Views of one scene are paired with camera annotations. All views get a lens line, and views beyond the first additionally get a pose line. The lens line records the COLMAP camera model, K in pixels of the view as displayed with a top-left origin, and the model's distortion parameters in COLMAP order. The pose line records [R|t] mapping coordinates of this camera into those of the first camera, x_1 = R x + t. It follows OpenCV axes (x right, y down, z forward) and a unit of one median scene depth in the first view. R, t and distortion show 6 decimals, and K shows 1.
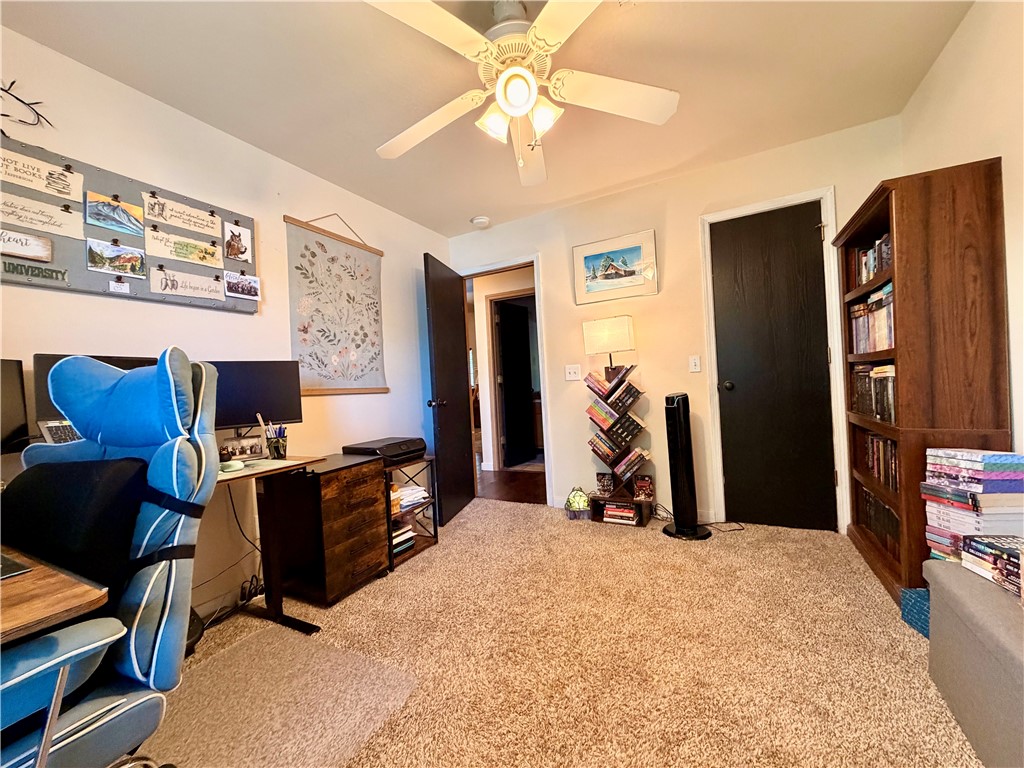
lens RADIAL K [[409.8, 0, 512.1], [0, 409.8, 387.7], [0, 0, 1]] dist [-0.001418, 0.000177]
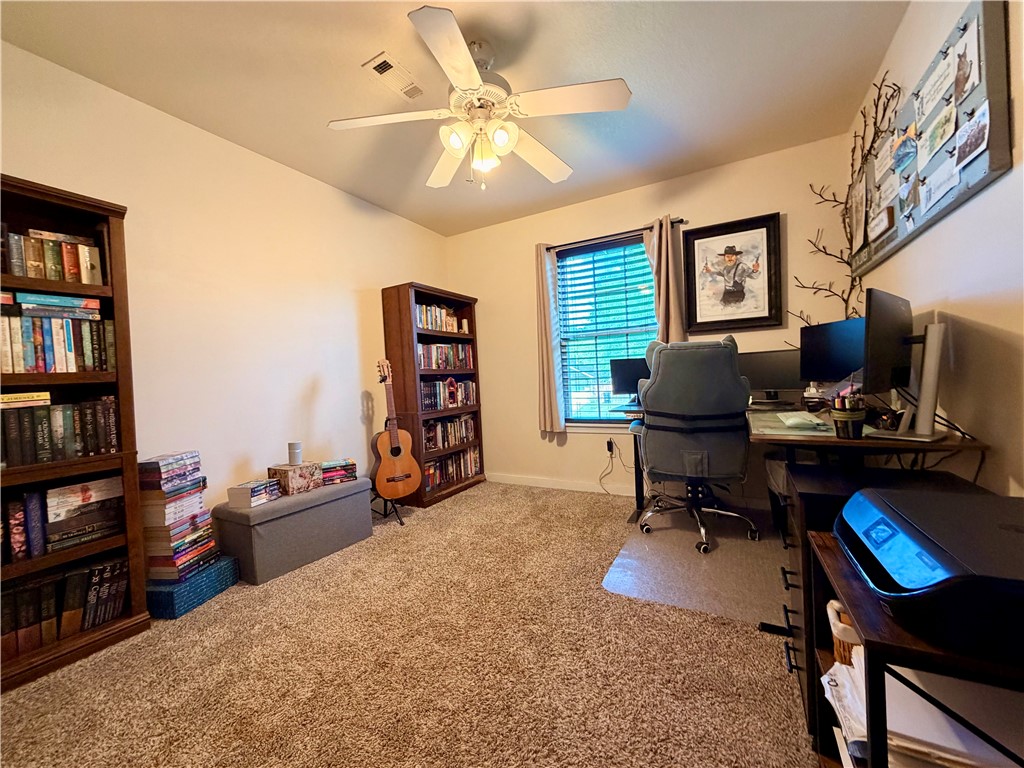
lens RADIAL K [[409.8, 0, 511.4], [0, 409.8, 386.8], [0, 0, 1]] dist [-0.001418, 0.000177]
pose [[-0.994751, 0.099244, 0.024936, -0.036731], [0.099876, 0.994672, 0.025548, 0.008544], [-0.022267, 0.027905, -0.999363, 2.207358]]
